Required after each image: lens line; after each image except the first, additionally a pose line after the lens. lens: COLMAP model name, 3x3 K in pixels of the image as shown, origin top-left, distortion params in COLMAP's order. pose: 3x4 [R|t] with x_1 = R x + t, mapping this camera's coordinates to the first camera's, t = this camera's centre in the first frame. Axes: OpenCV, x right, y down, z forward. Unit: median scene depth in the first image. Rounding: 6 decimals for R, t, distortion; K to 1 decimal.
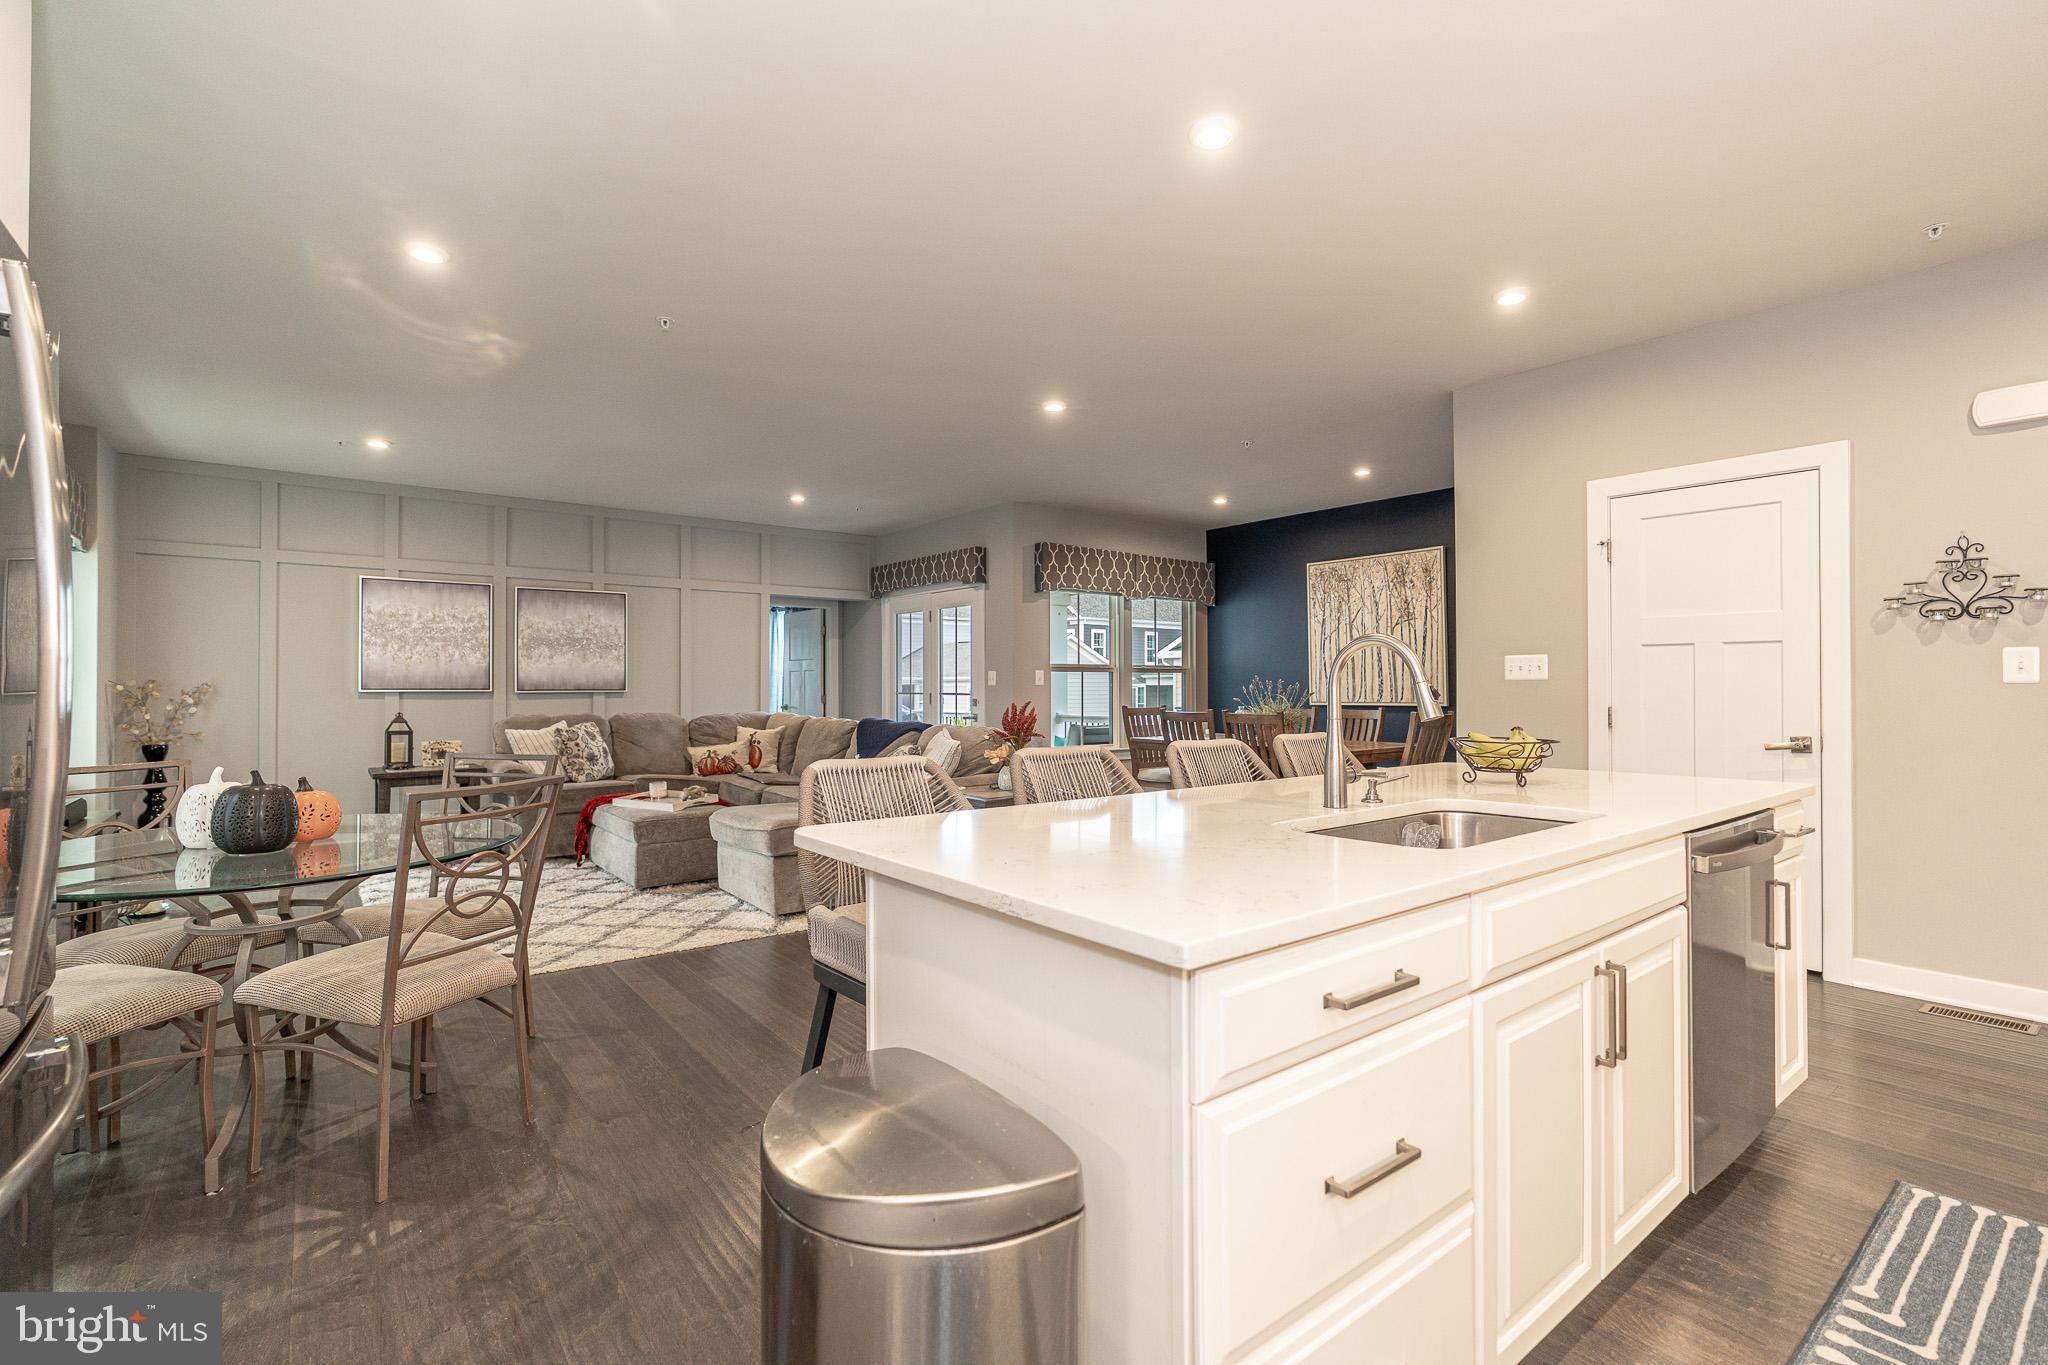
lens RADIAL K [[926.3, 0, 1045.7], [0, 926.3, 681.4], [0, 0, 1]] dist [-0.007858, 0.004959]
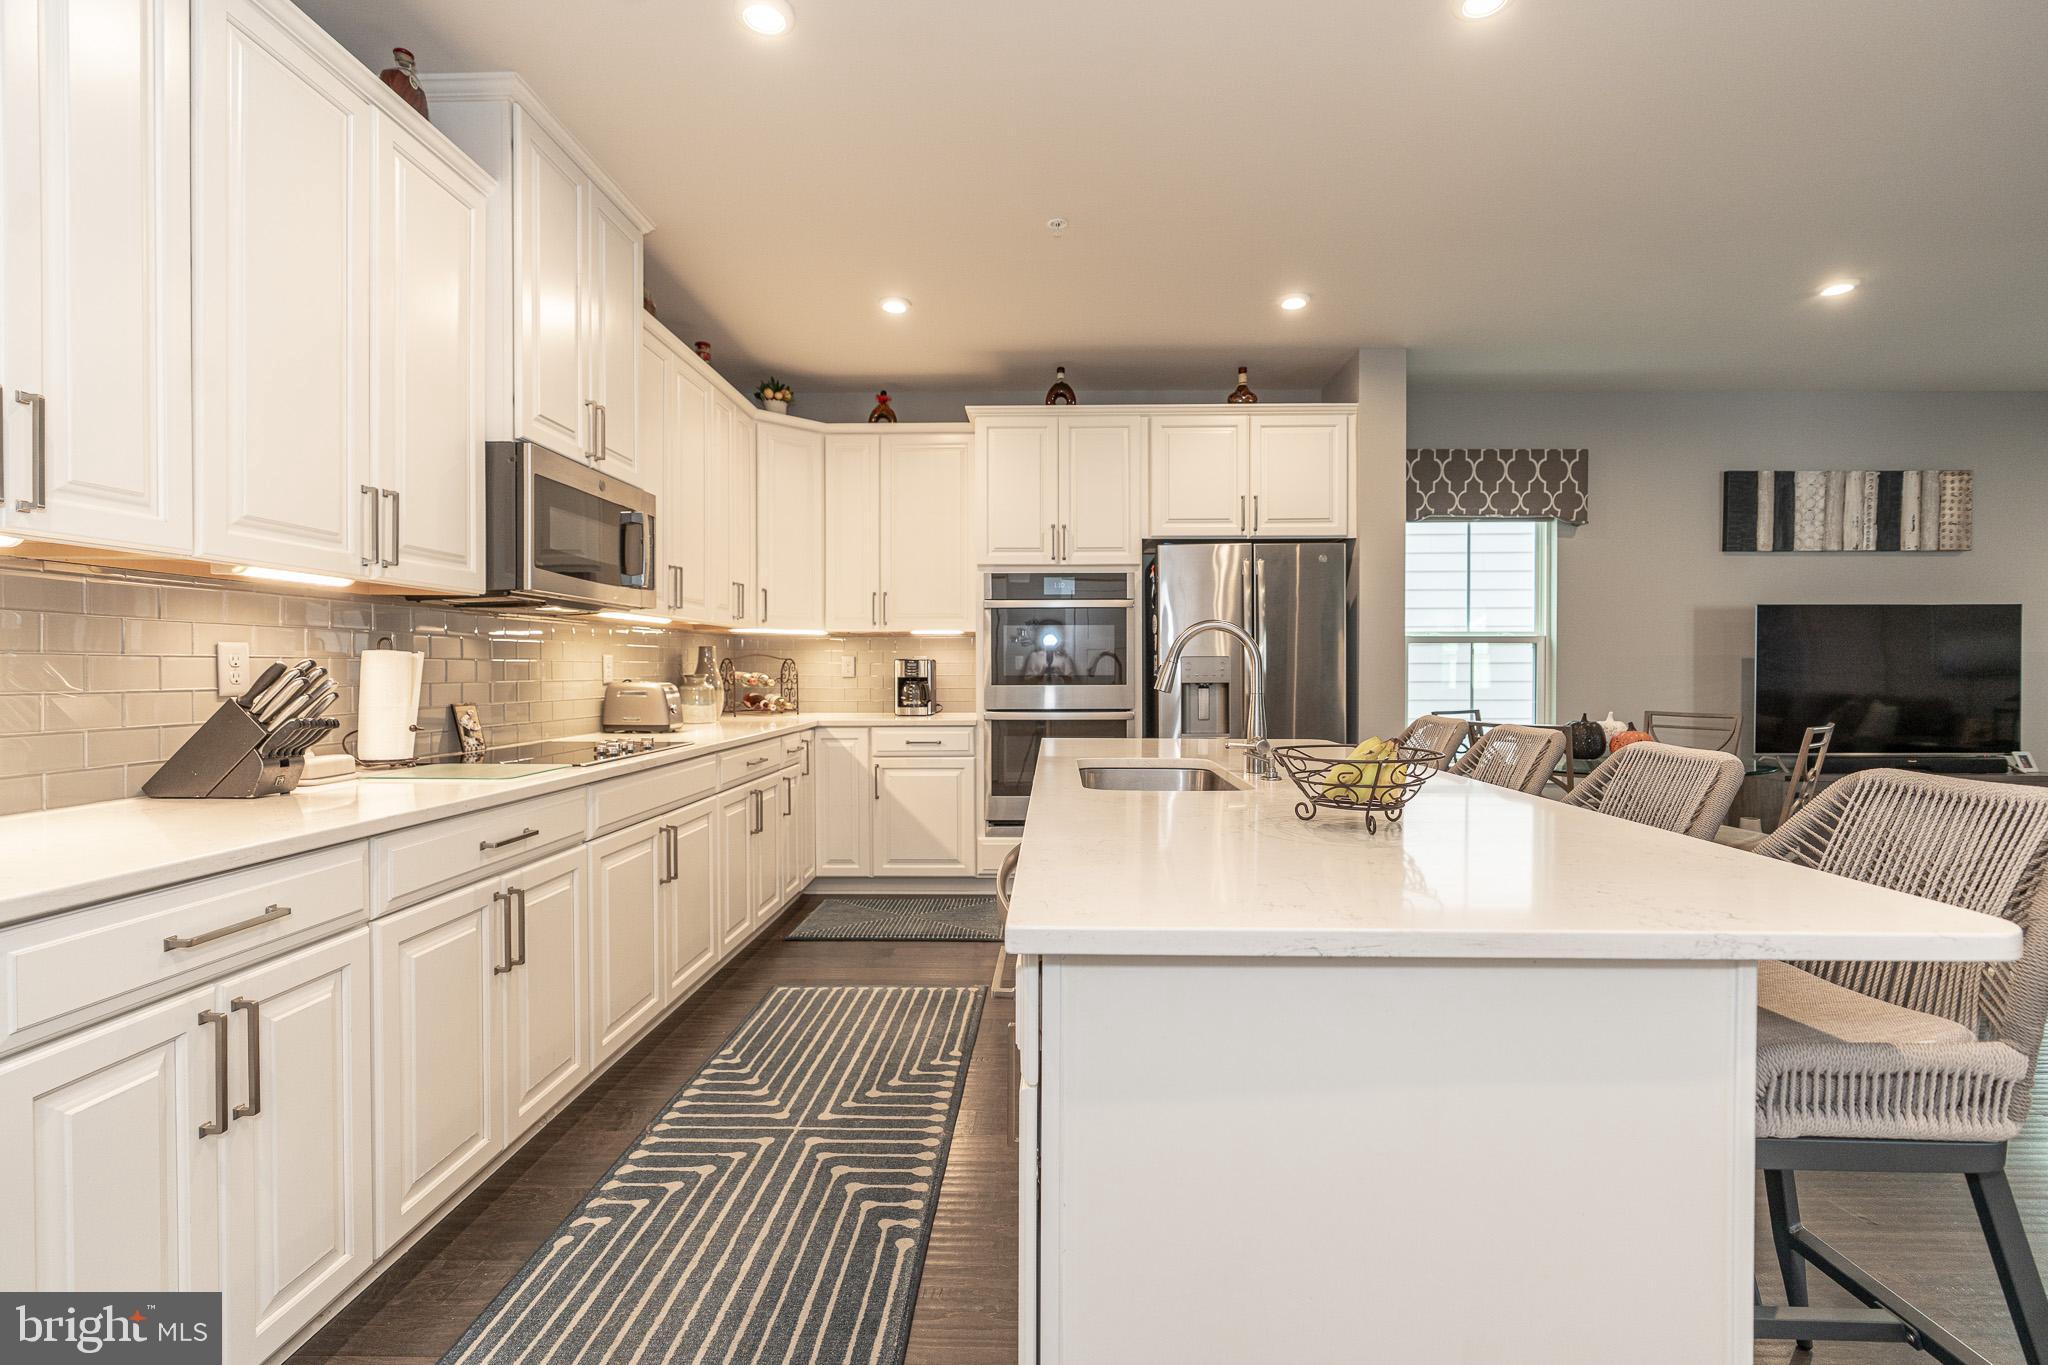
lens RADIAL K [[926.3, 0, 1033.4], [0, 926.3, 677.8], [0, 0, 1]] dist [-0.007858, 0.004959]
pose [[-0.643449, 0.010131, -0.765422, 0.371100], [0.005208, 0.999947, 0.008857, 0.002531], [0.765471, 0.001713, -0.643468, 0.422692]]
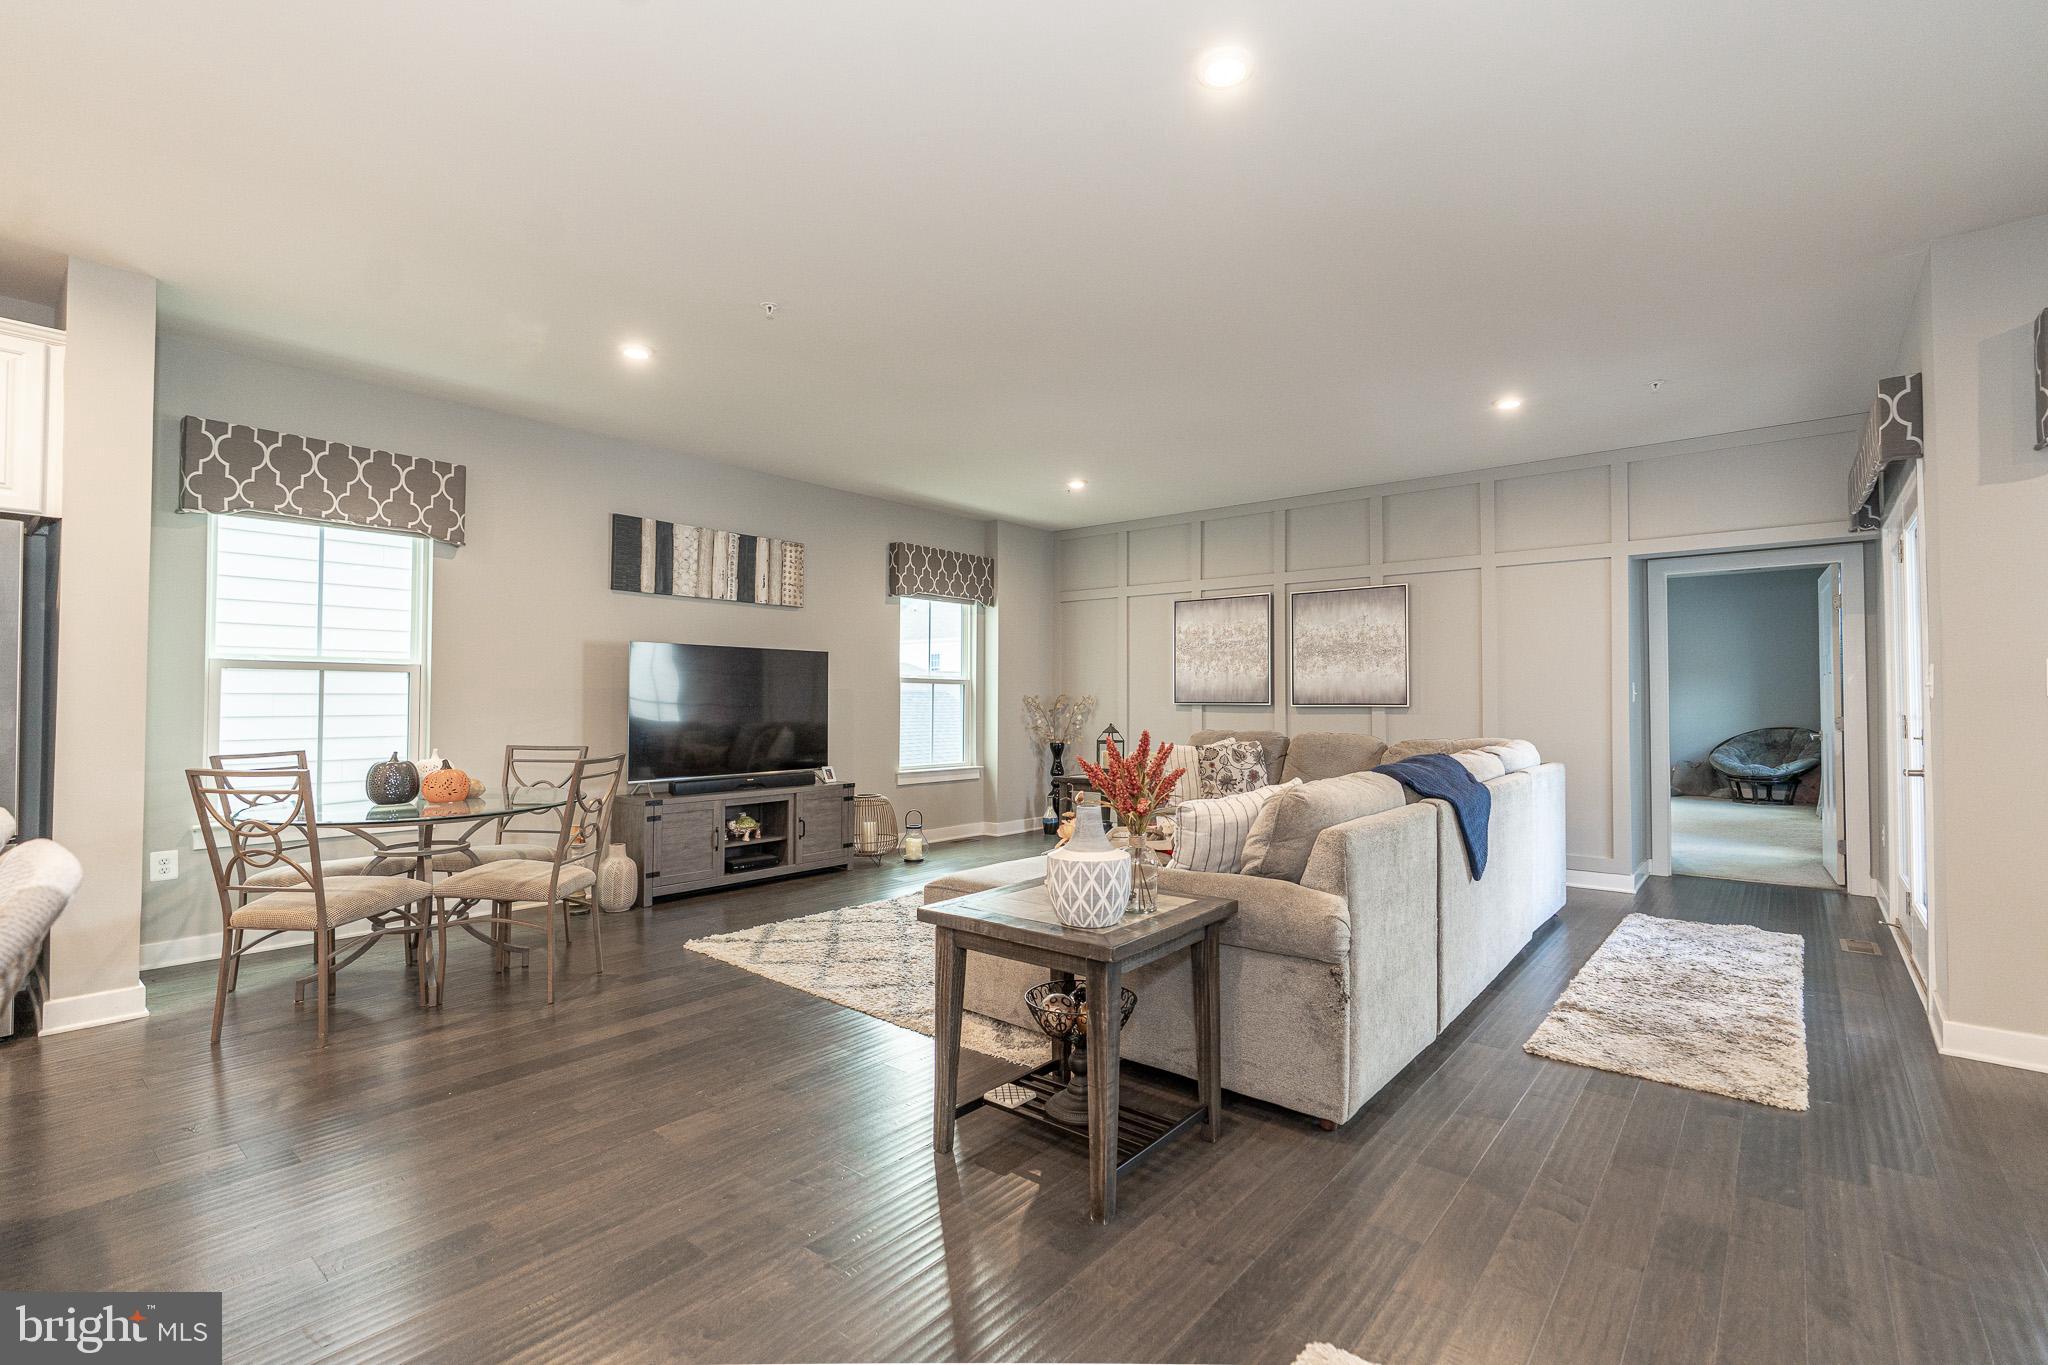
lens RADIAL K [[926.3, 0, 1034.2], [0, 926.3, 678.8], [0, 0, 1]] dist [-0.007858, 0.004959]
pose [[0.197450, -0.022729, -0.980049, 0.282977], [0.003243, 0.999741, -0.022532, 0.004238], [0.980308, 0.001270, 0.197472, 0.555388]]
